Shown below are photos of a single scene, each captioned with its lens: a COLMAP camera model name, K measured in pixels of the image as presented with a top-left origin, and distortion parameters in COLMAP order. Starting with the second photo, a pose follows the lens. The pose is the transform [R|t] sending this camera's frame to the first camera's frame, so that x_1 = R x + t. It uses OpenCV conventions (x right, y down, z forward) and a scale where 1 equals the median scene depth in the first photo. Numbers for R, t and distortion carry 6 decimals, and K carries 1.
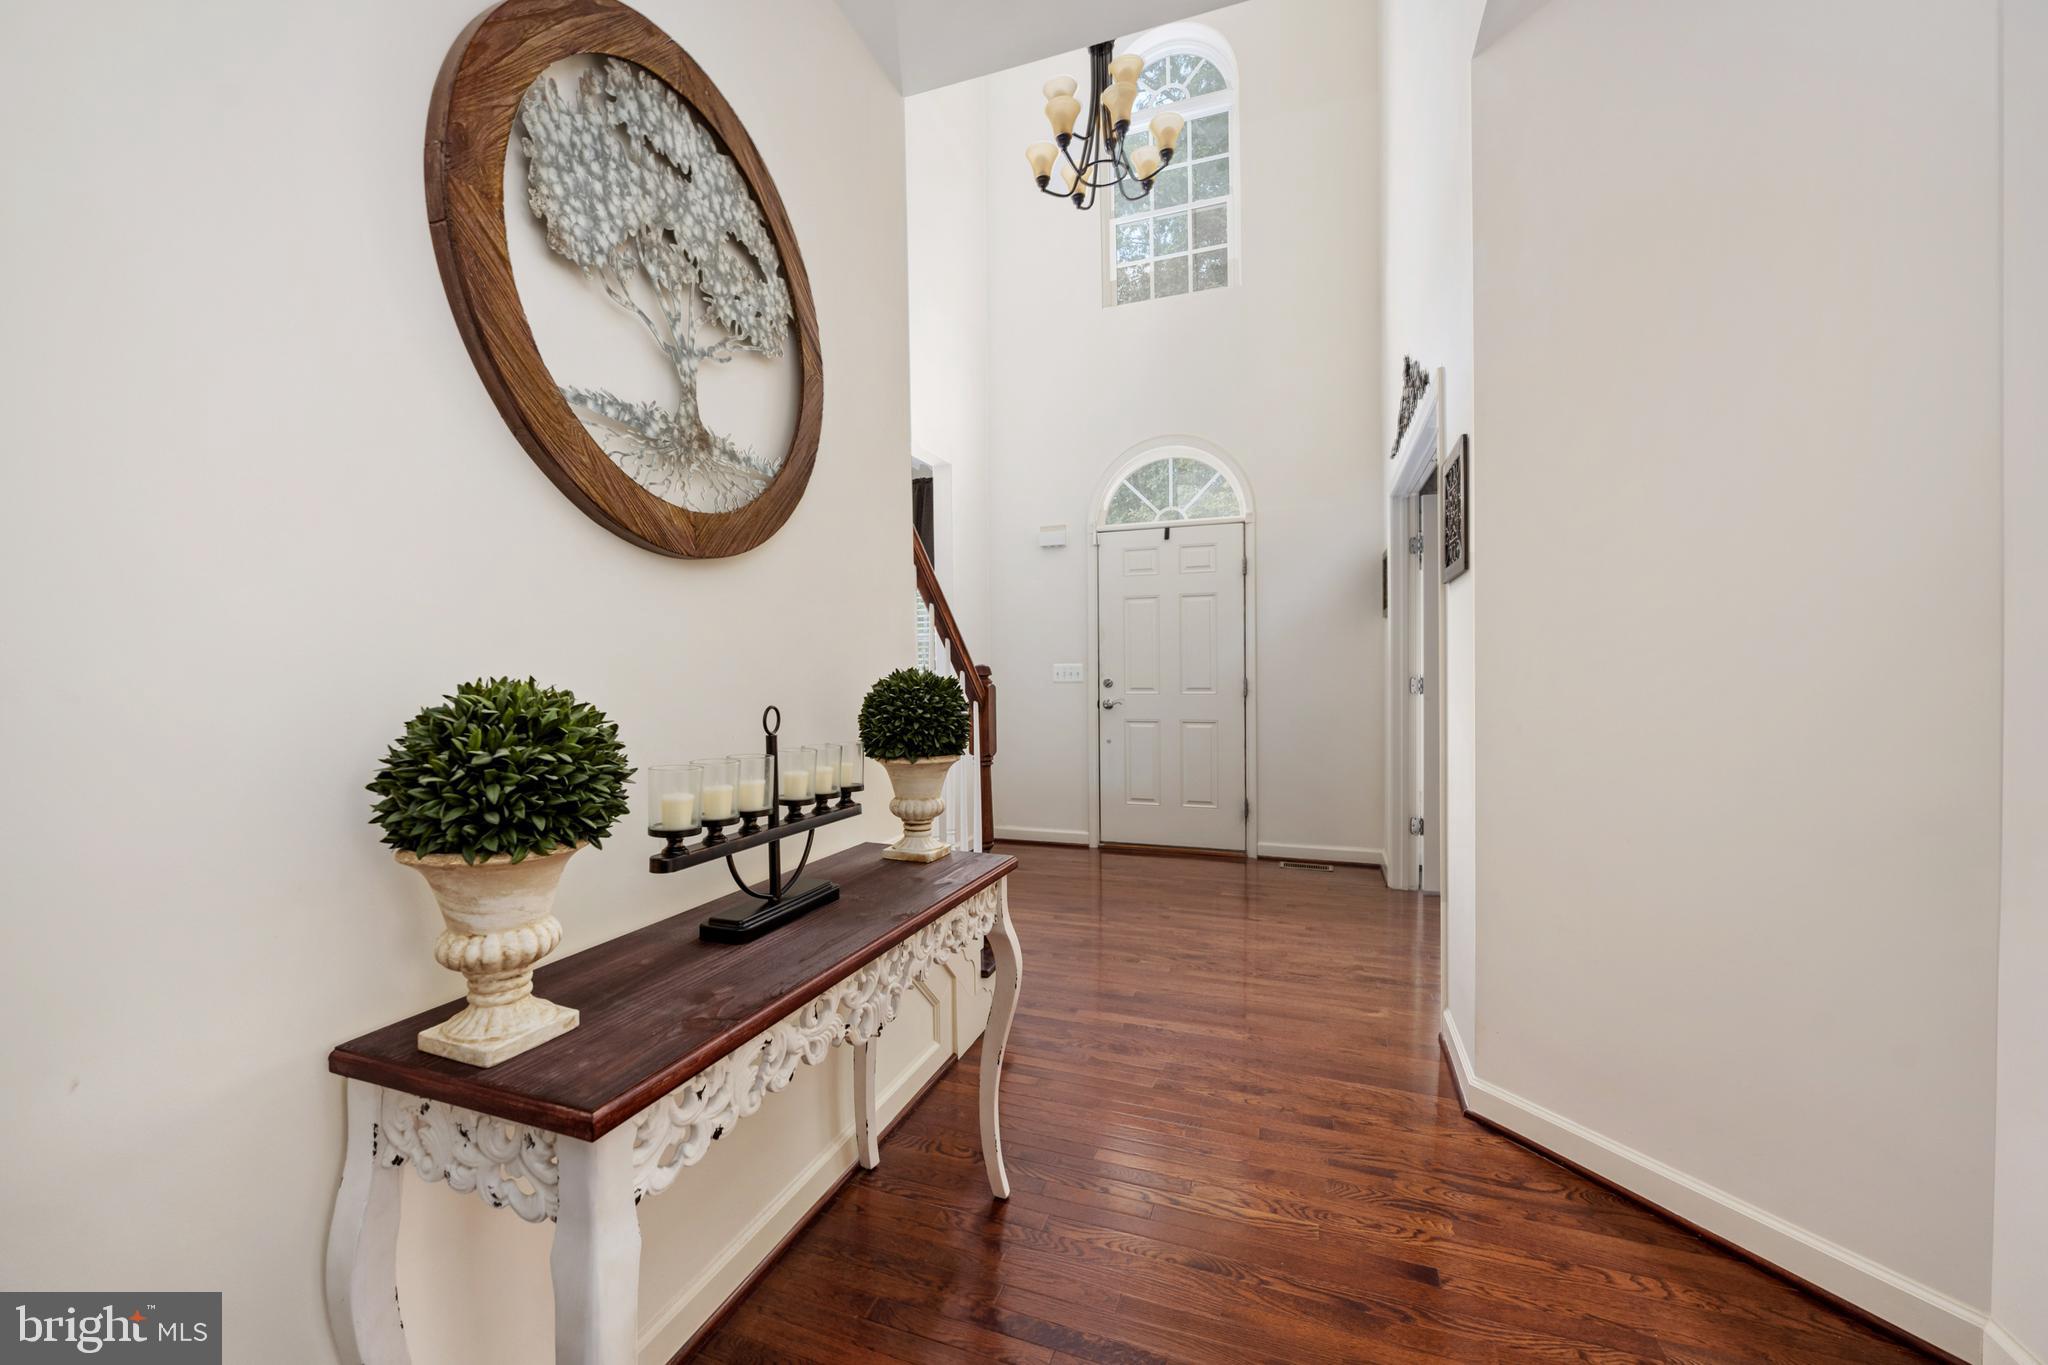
lens RADIAL K [[836.2, 0, 986.9], [0, 836.2, 678.3], [0, 0, 1]] dist [-0.000196, 0.000057]
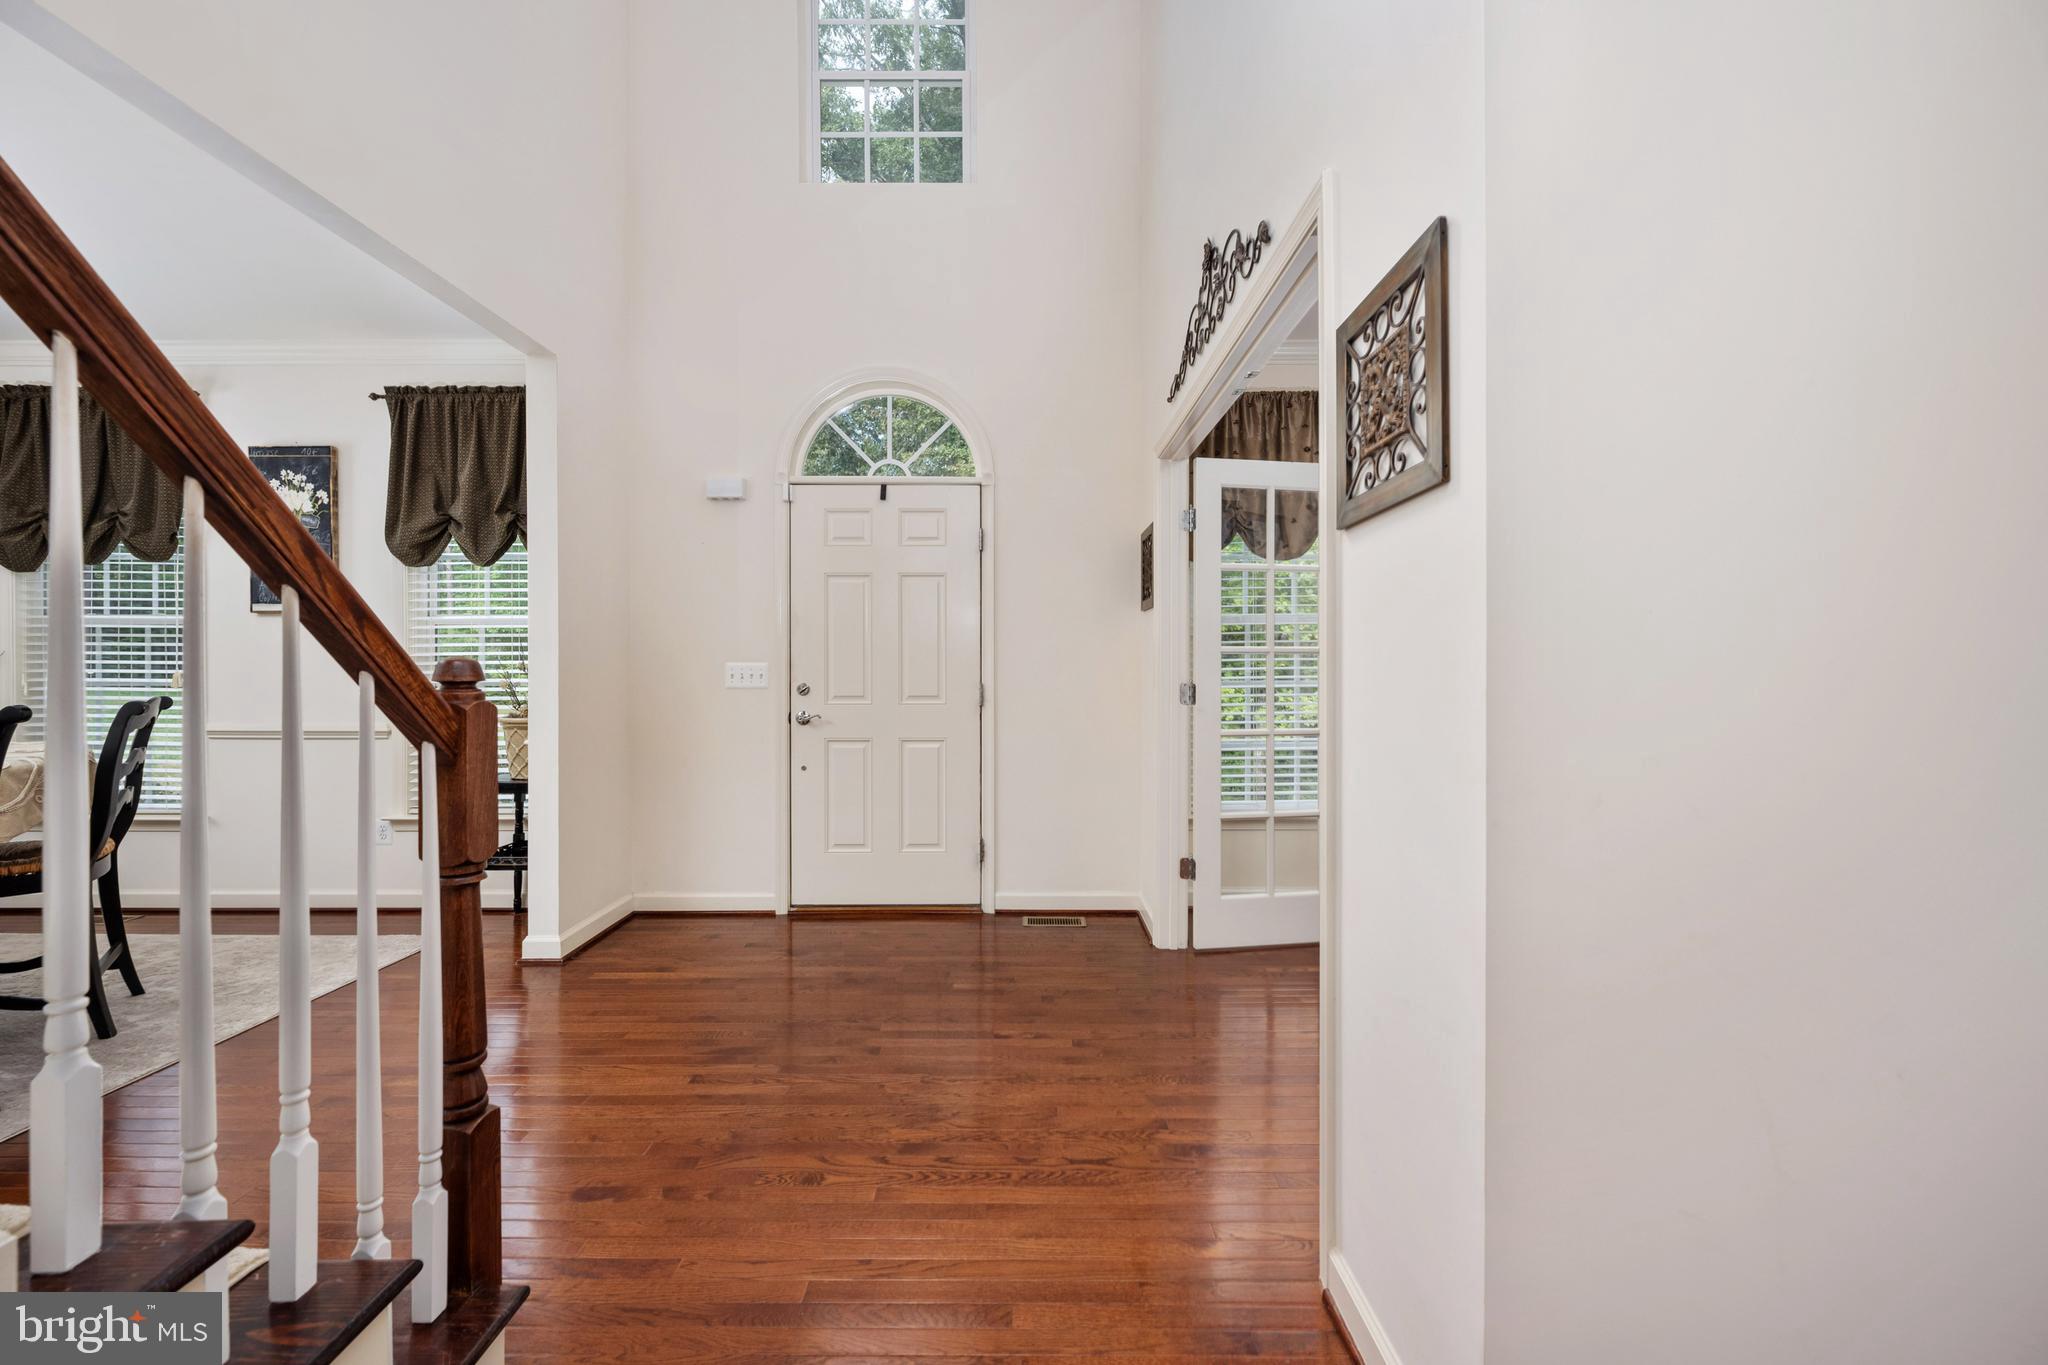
lens RADIAL K [[825.7, 0, 1015.1], [0, 825.7, 670.7], [0, 0, 1]] dist [-0.001558, -0.000454]
pose [[0.934676, 0.008586, 0.355398, 0.067007], [-0.004621, 0.999917, -0.012005, -0.003204], [-0.355472, 0.009578, 0.934638, 0.279635]]
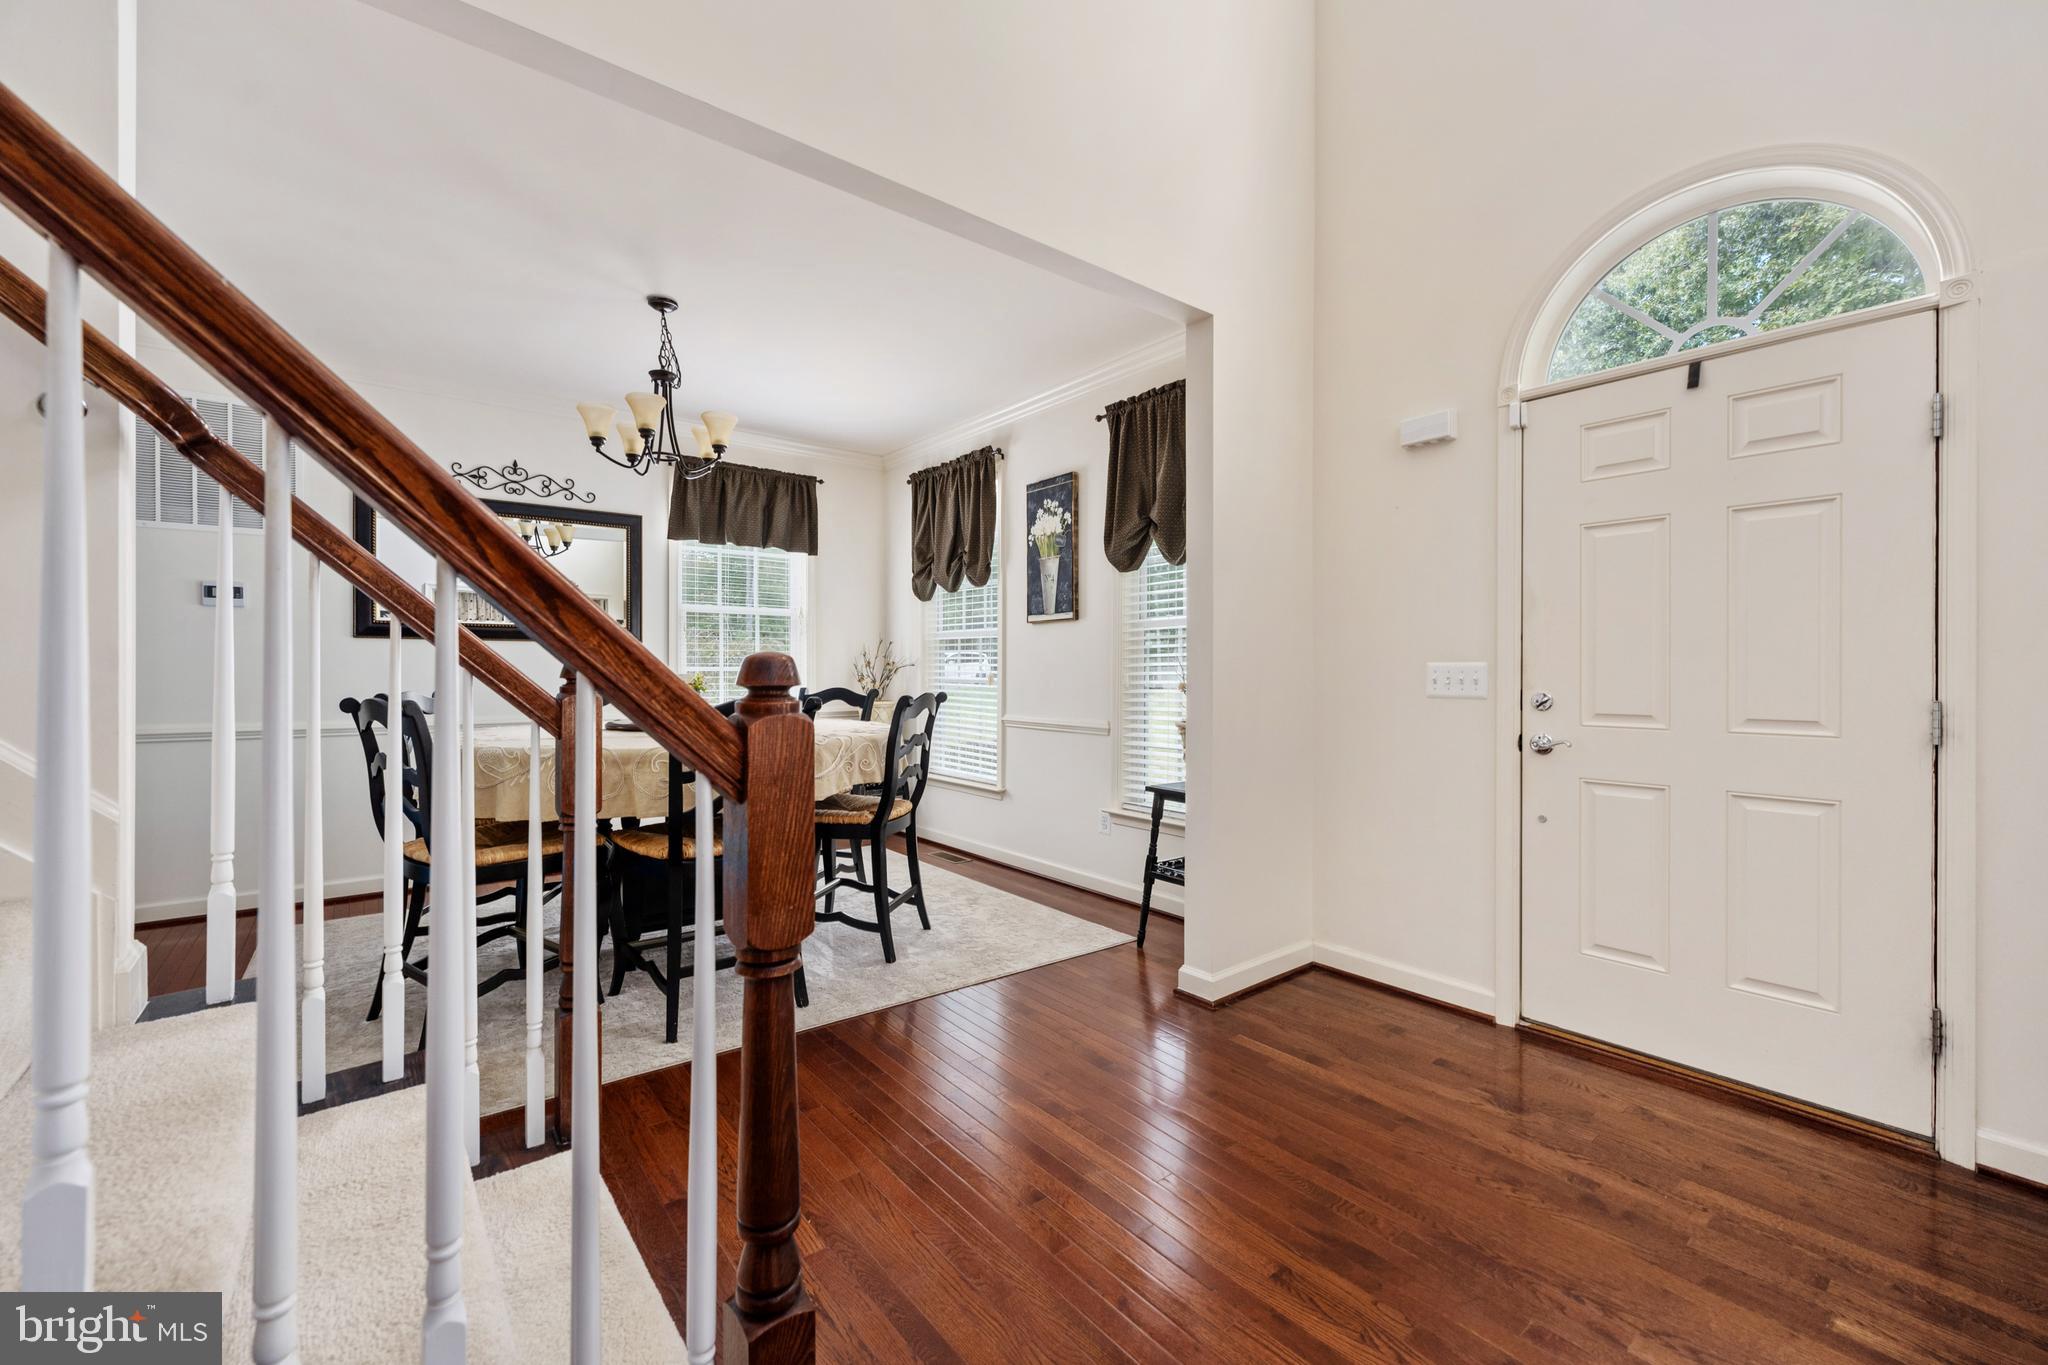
lens RADIAL K [[825.7, 0, 1015.1], [0, 825.7, 670.7], [0, 0, 1]] dist [-0.001558, -0.000454]
pose [[0.857744, 0.011948, -0.513938, 0.140714], [-0.016662, 0.999851, -0.004565, -0.005749], [0.513806, 0.012479, 0.857815, 0.462570]]
